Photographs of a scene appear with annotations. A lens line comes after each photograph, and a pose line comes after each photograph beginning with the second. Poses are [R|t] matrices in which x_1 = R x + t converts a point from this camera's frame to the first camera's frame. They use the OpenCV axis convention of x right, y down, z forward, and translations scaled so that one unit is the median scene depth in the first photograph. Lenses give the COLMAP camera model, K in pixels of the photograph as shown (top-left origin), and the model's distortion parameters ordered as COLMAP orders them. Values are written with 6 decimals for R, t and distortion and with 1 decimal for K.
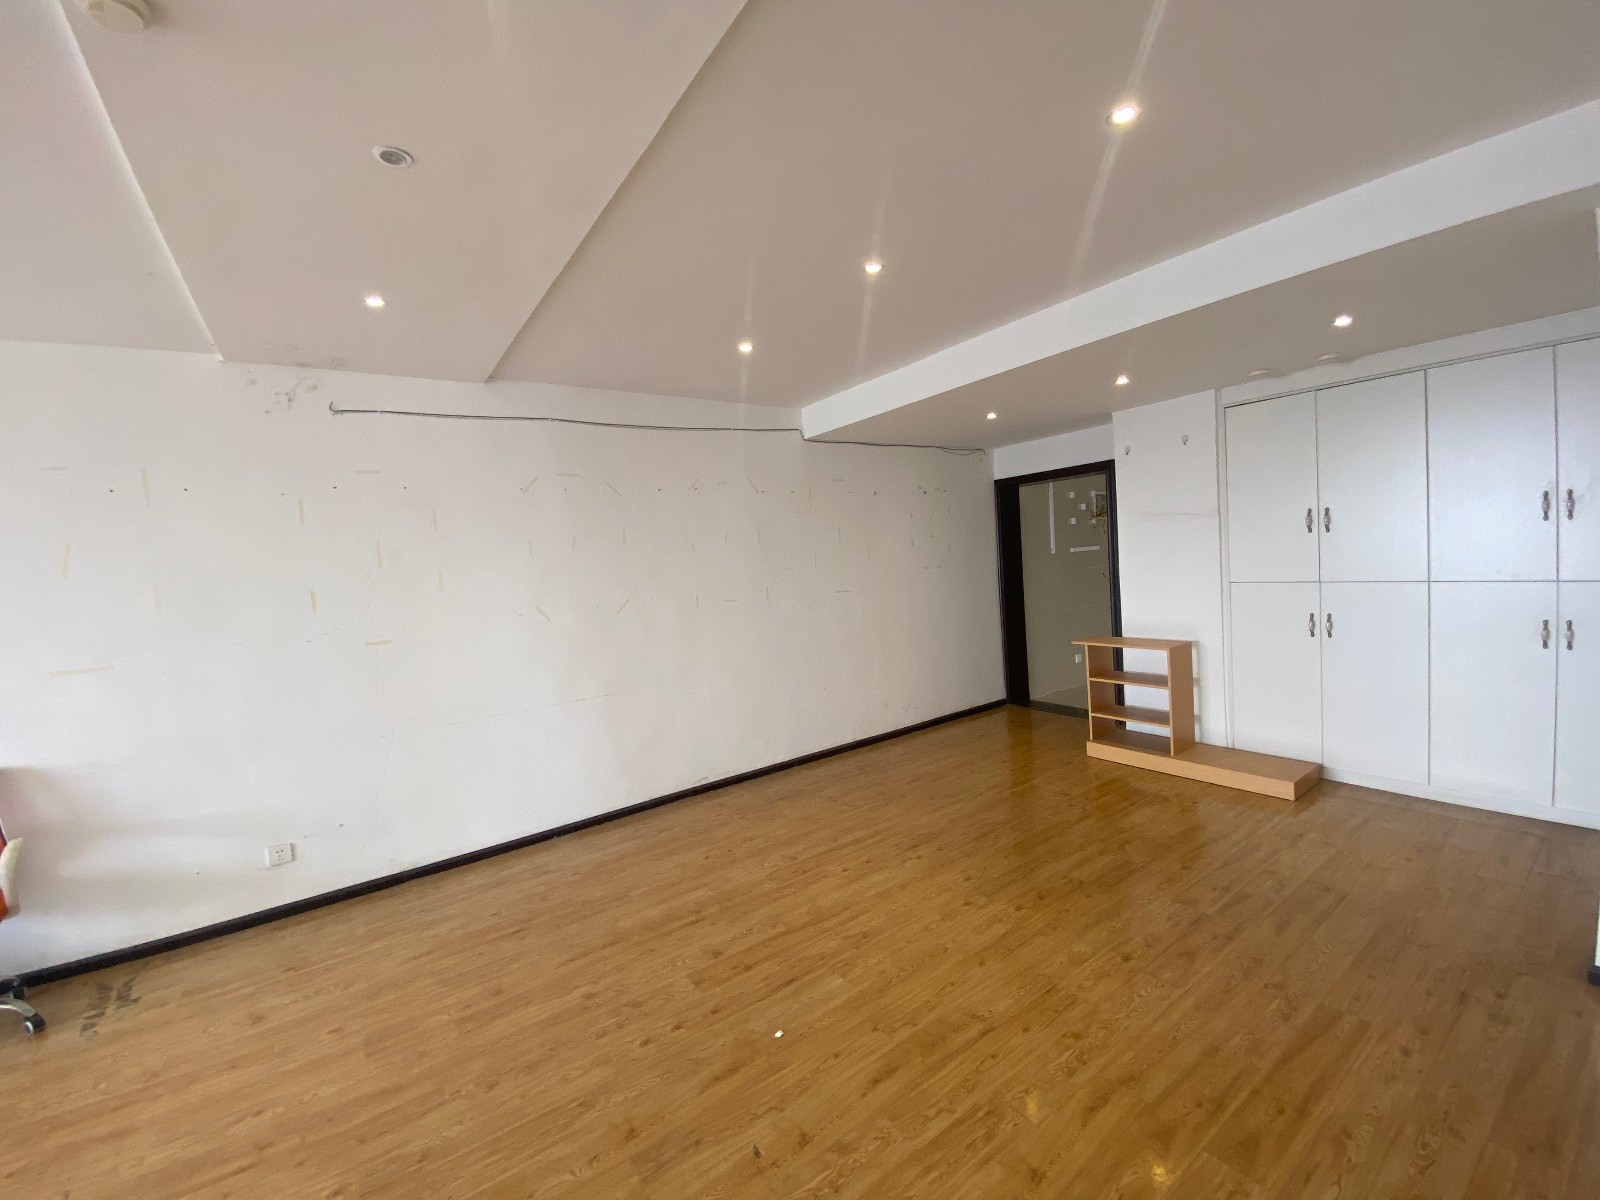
lens RADIAL K [[648.2, 0, 792.1], [0, 648.2, 595.1], [0, 0, 1]] dist [0.024935, -0.018506]
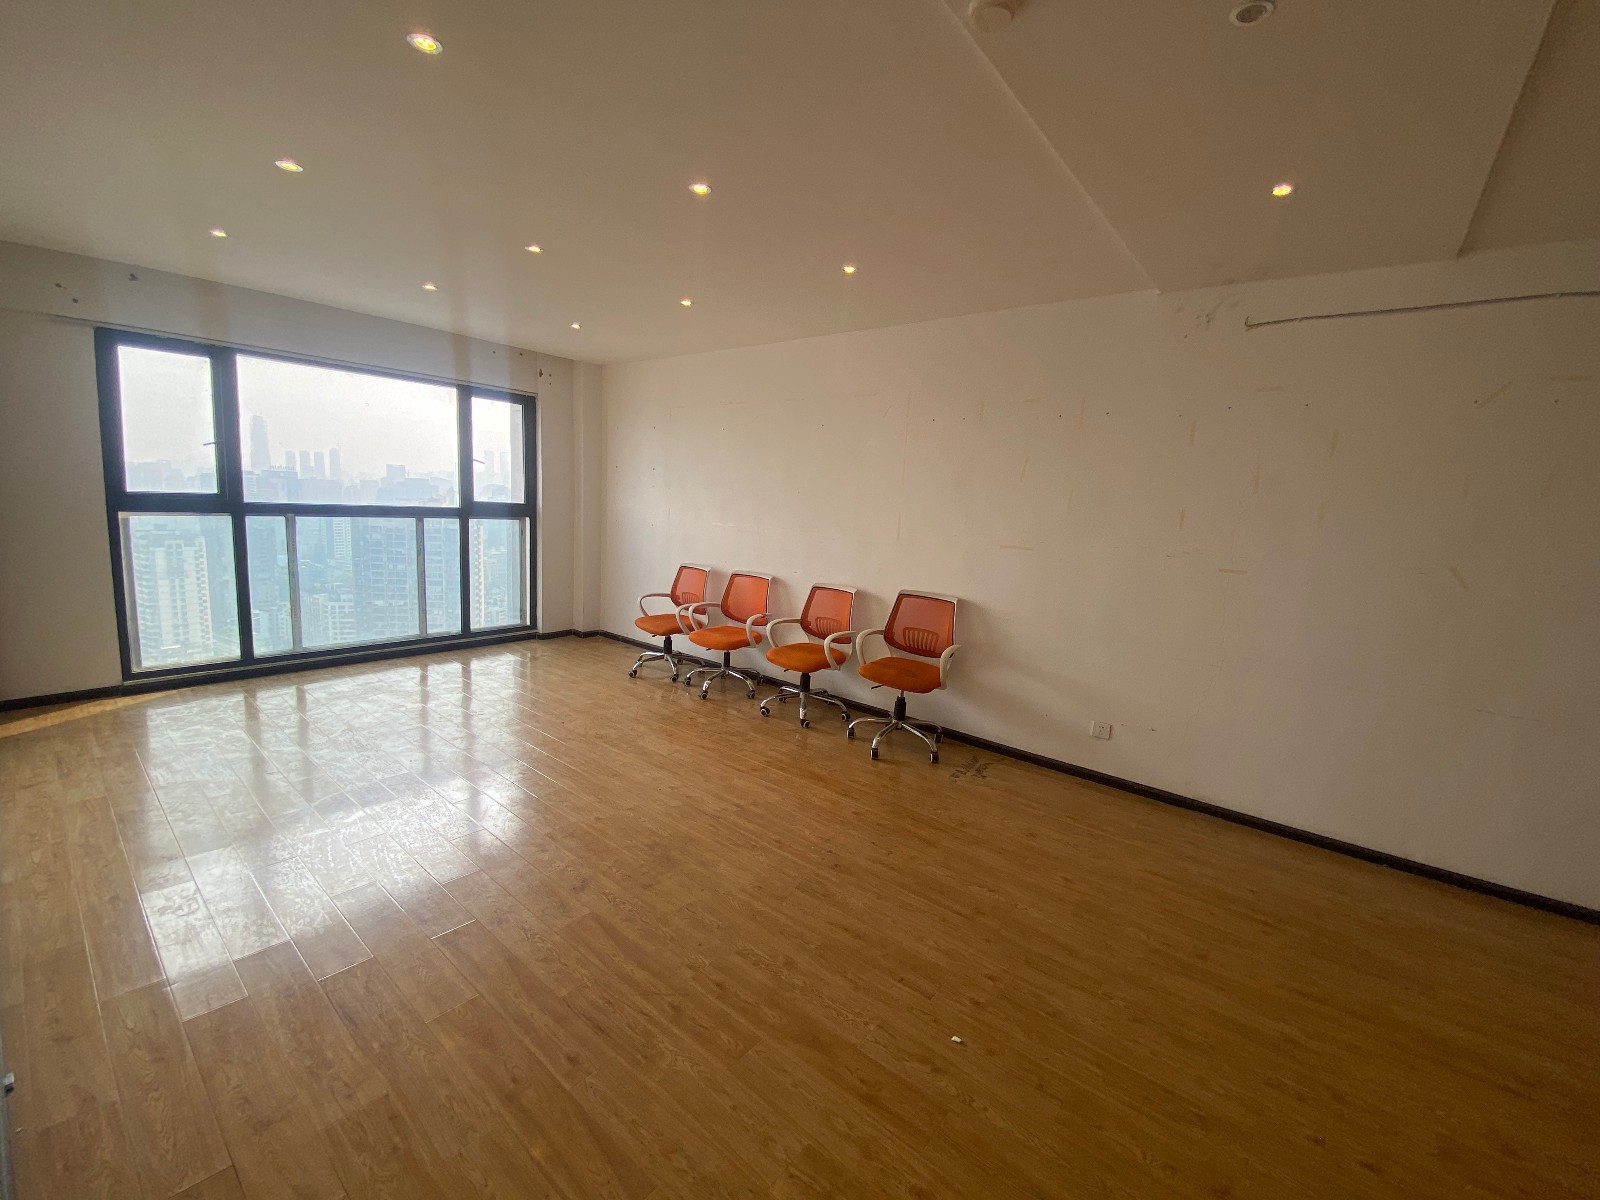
lens RADIAL K [[648.2, 0, 792.1], [0, 648.2, 595.1], [0, 0, 1]] dist [0.024935, -0.018506]
pose [[0.300962, 0.234655, -0.924315, 0.110836], [-0.133626, 0.970068, 0.202761, -0.004141], [0.944228, 0.062489, 0.323310, 0.108300]]
